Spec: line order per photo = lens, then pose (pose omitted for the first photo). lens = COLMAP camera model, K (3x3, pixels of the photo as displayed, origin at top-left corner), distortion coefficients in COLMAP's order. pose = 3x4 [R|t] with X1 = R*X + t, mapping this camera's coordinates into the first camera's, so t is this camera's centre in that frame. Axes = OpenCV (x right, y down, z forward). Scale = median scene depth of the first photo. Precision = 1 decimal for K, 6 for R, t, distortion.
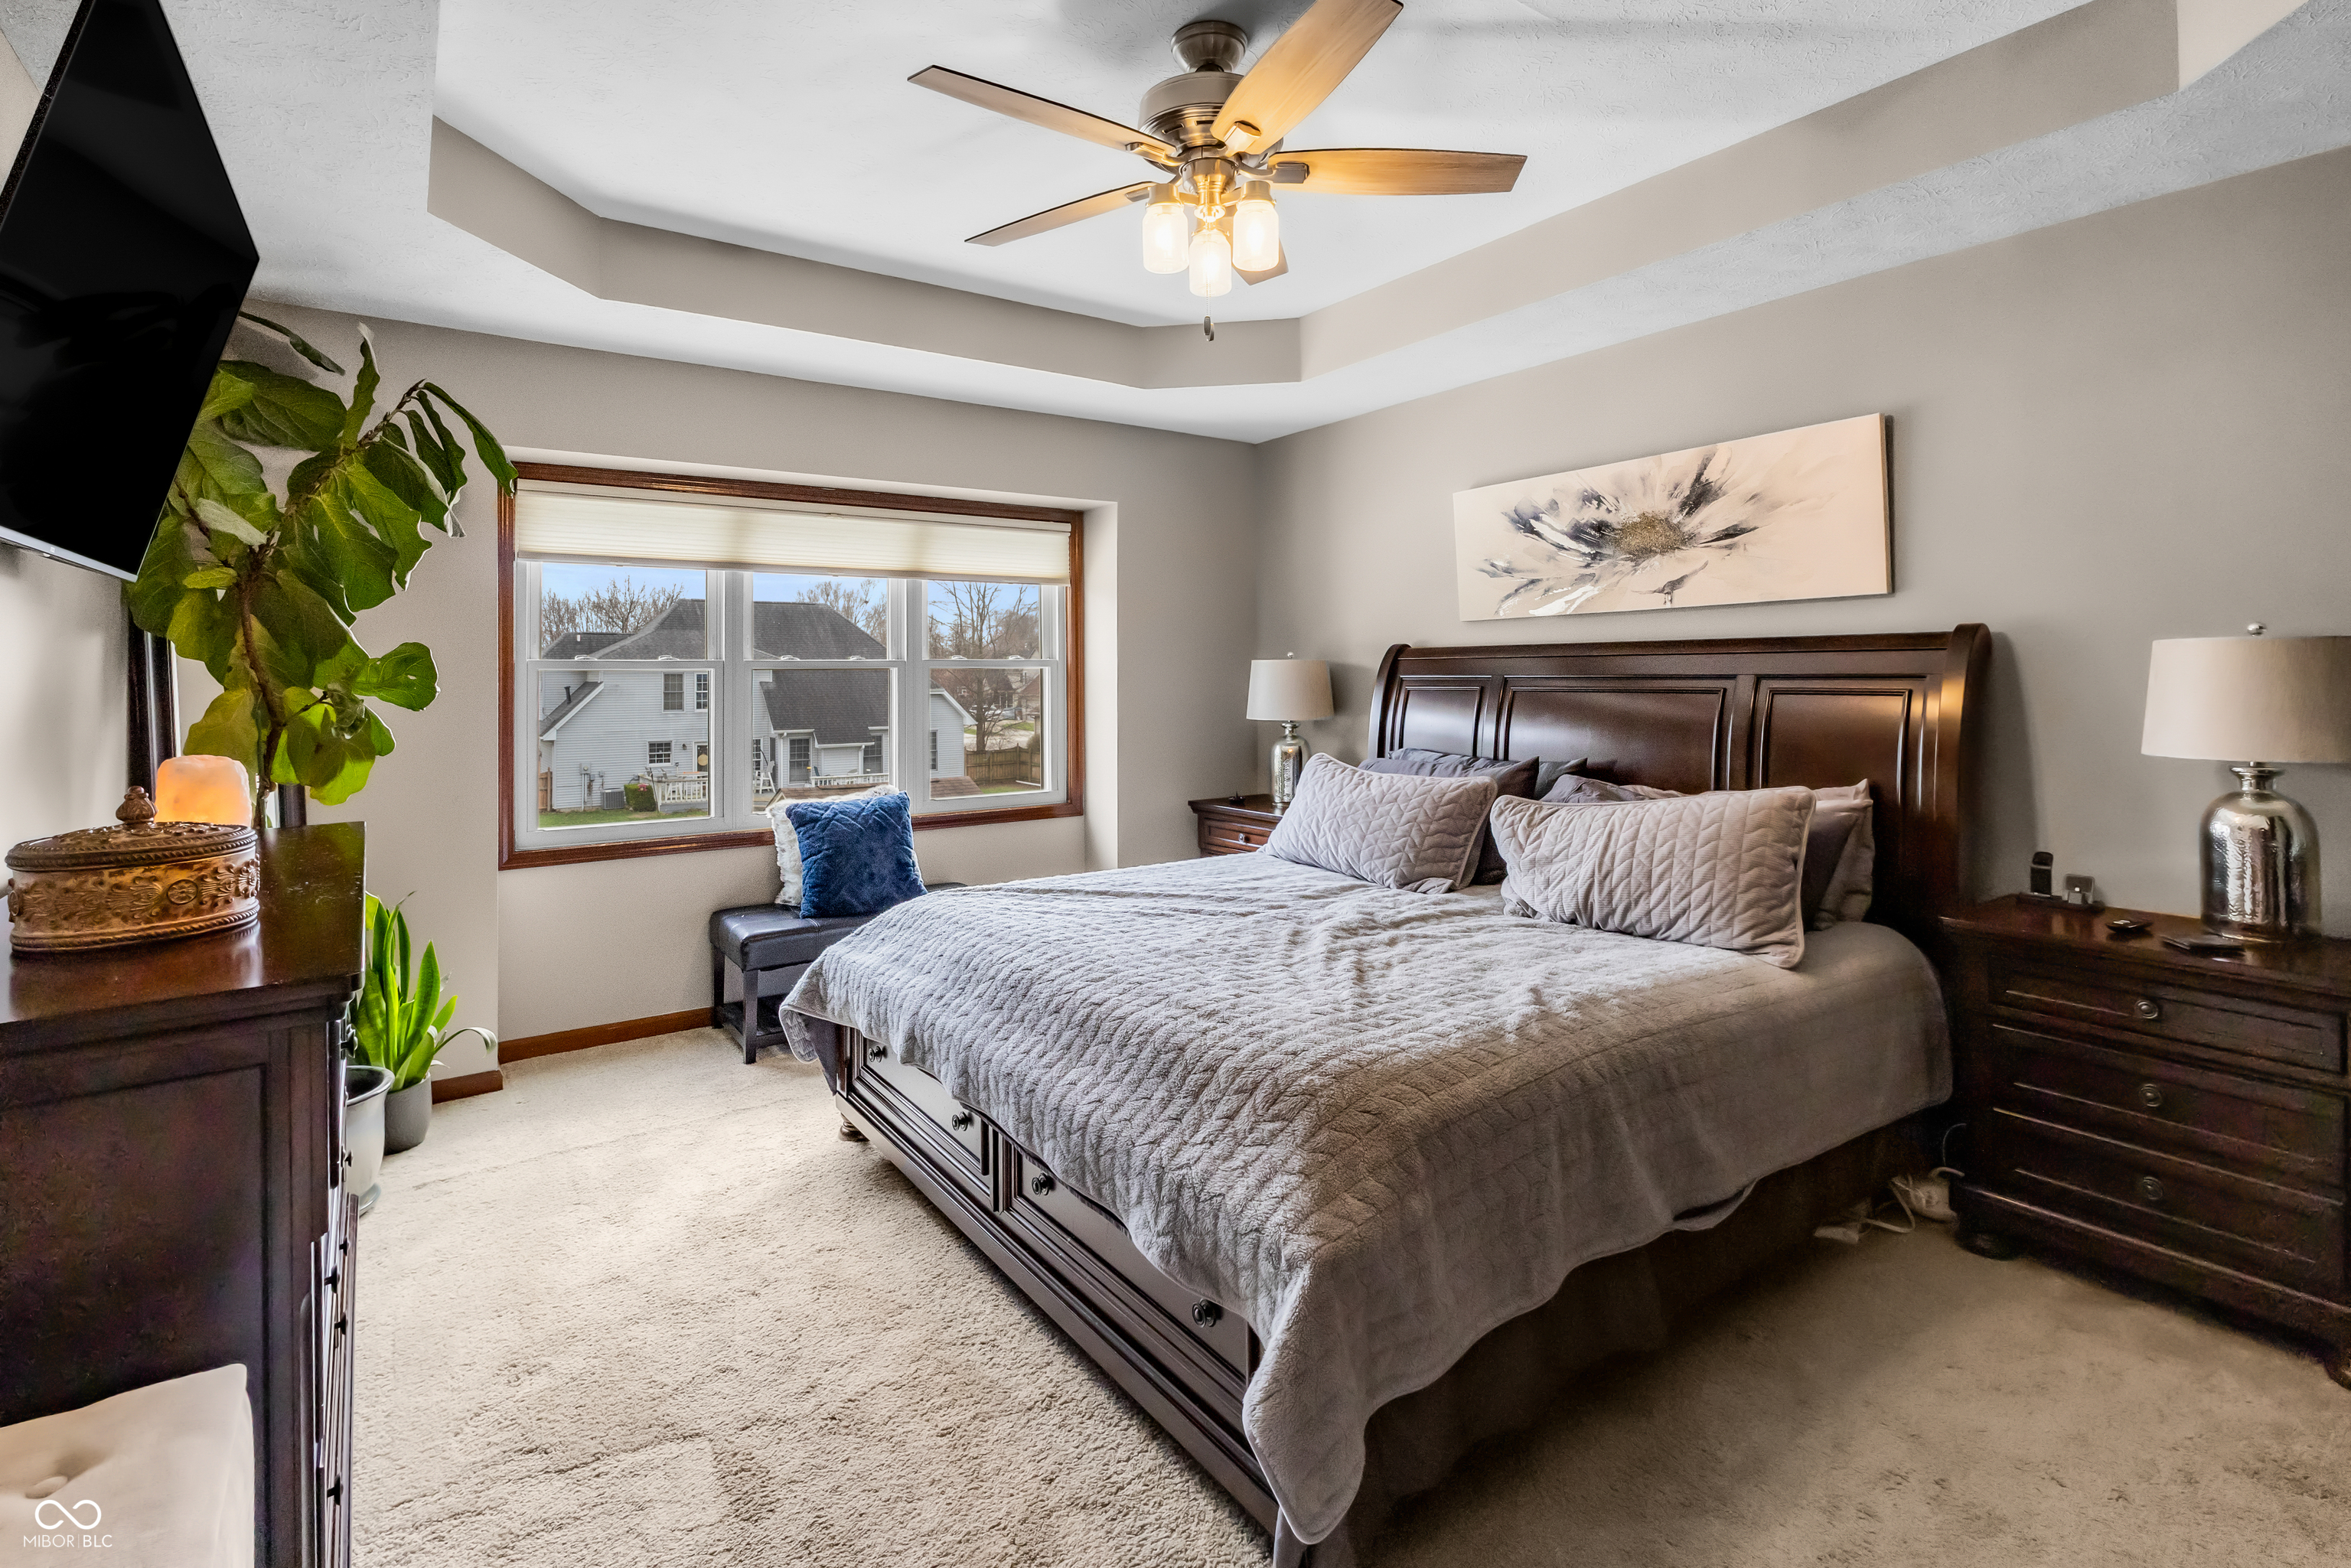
lens RADIAL K [[1096.4, 0, 1194.7], [0, 1096.4, 684.3], [0, 0, 1]] dist [-0.002402, -0.000069]
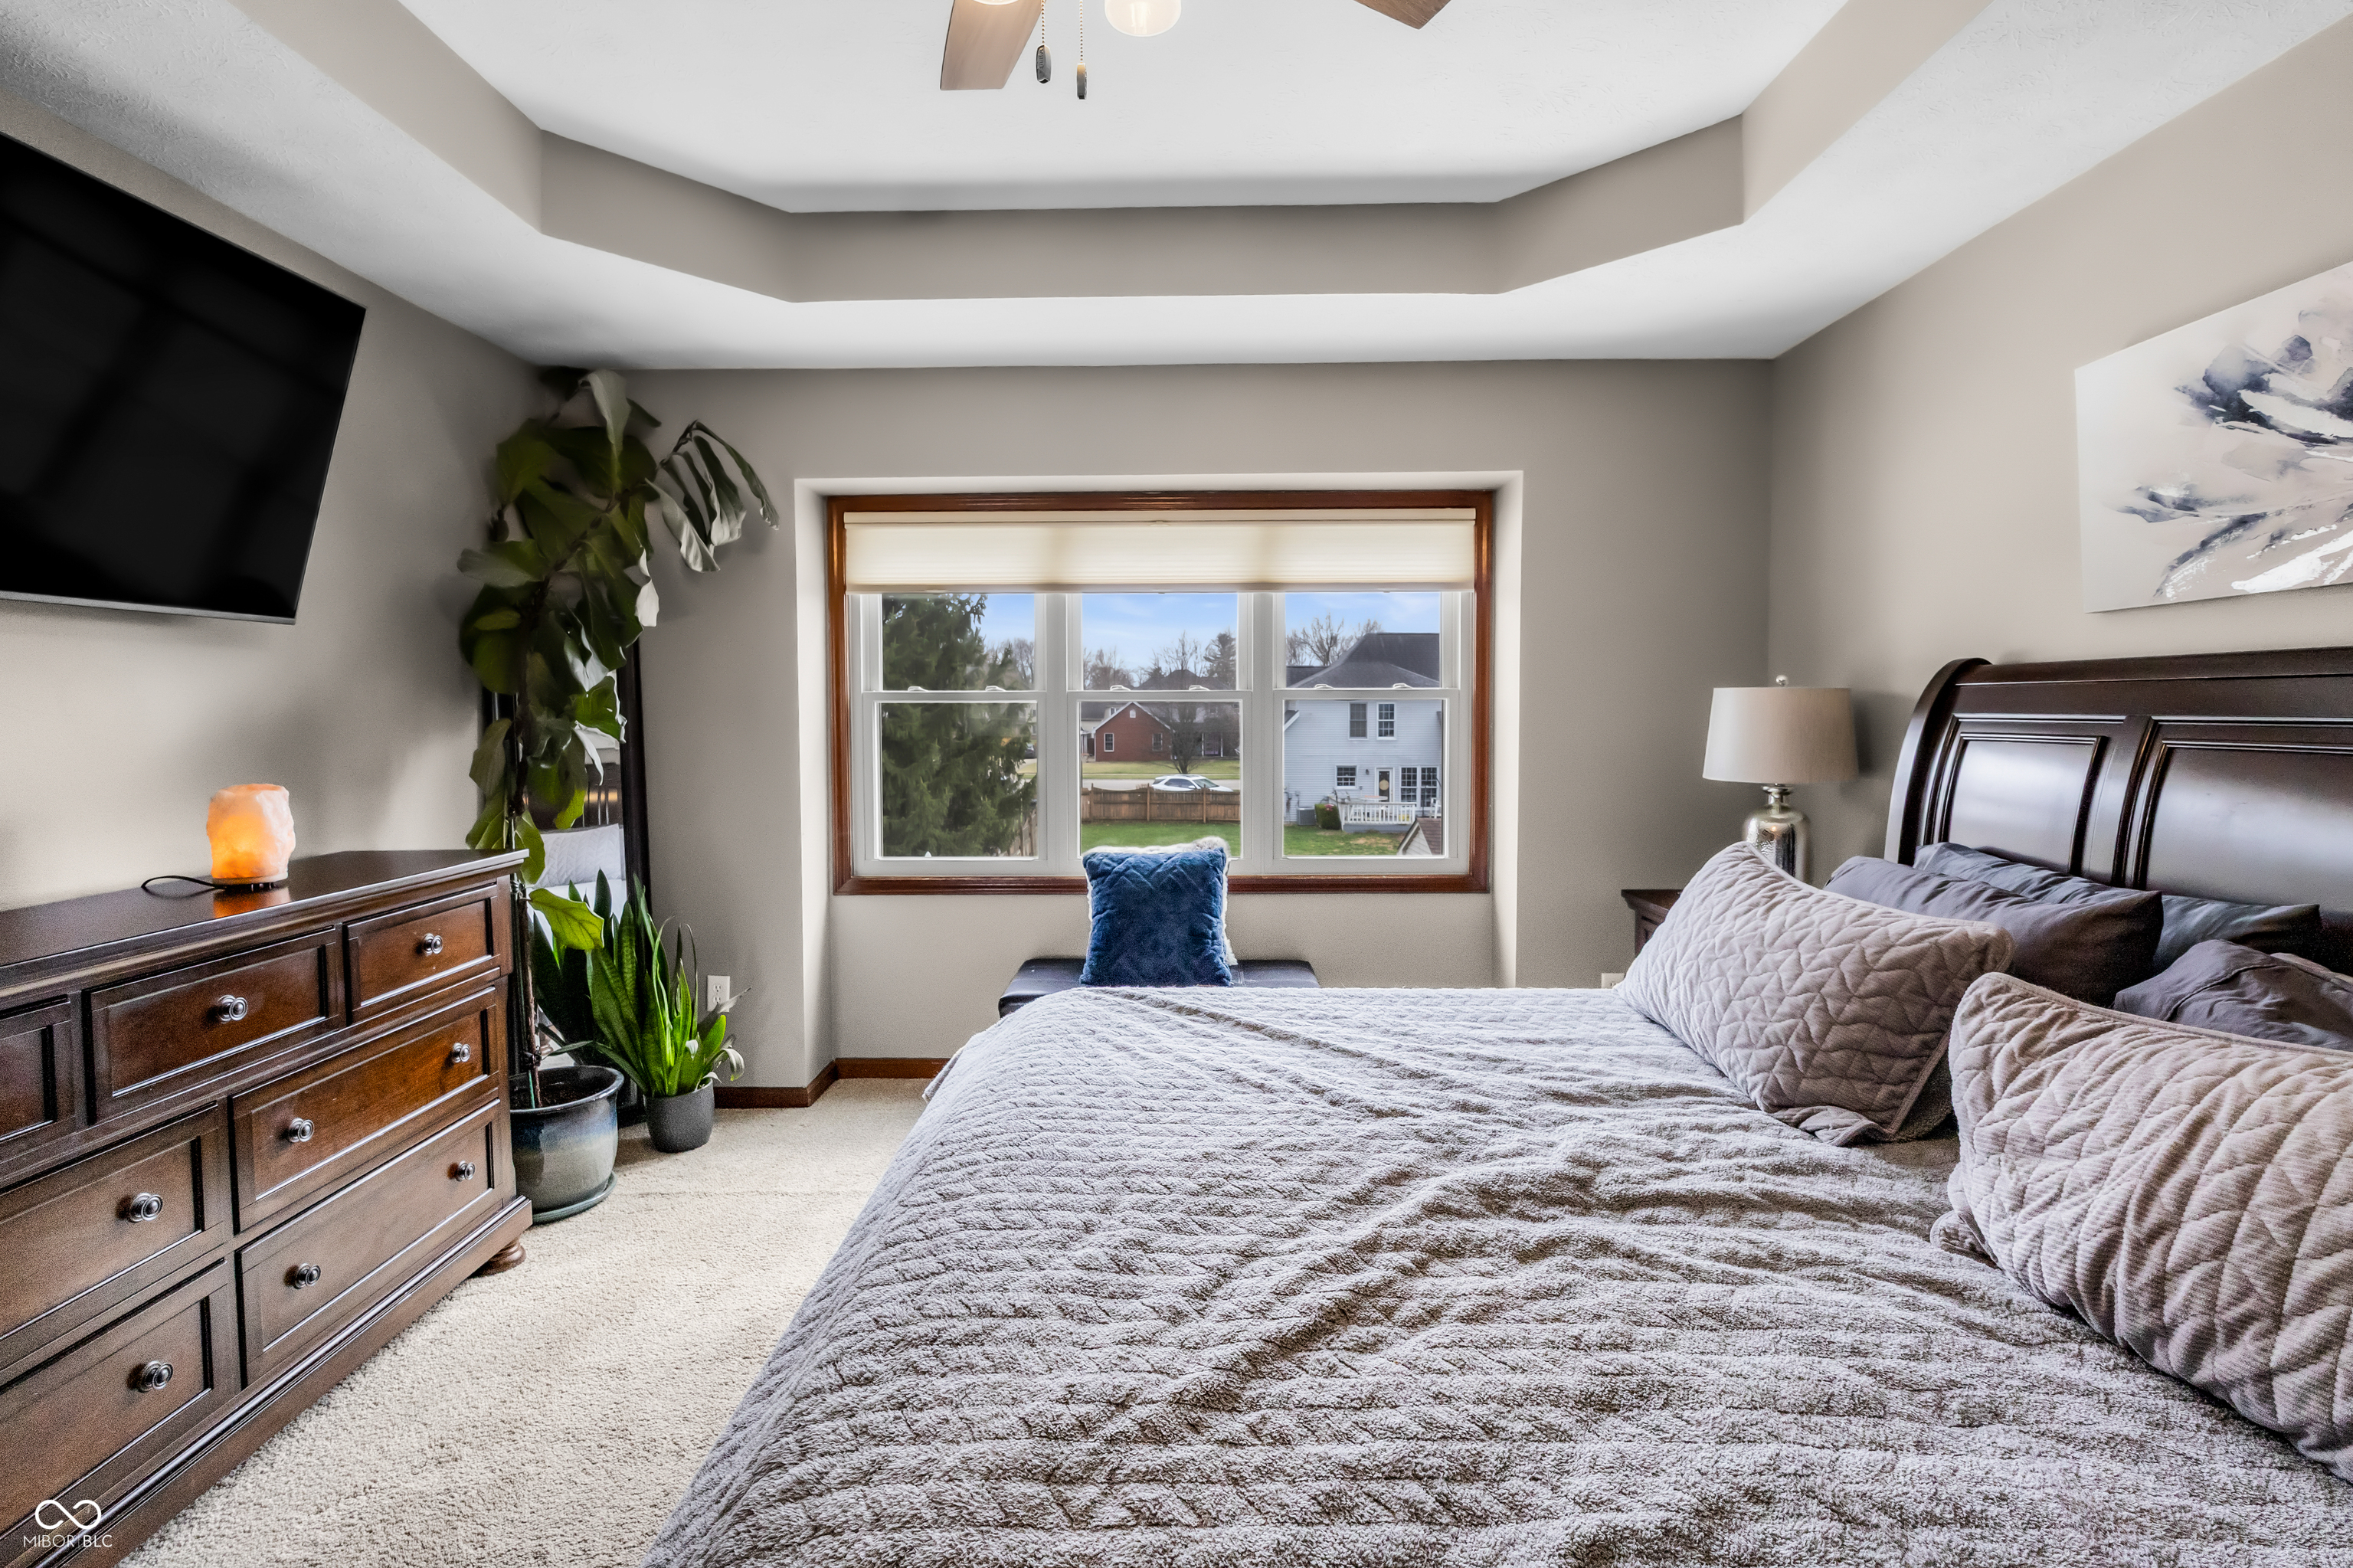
lens RADIAL K [[1097.4, 0, 1172.0], [0, 1097.4, 766.3], [0, 0, 1]] dist [-0.002402, -0.000069]
pose [[0.804720, 0.036321, -0.592542, 0.222400], [-0.008239, 0.998714, 0.050029, -0.006585], [0.593597, -0.035377, 0.803984, 0.336216]]
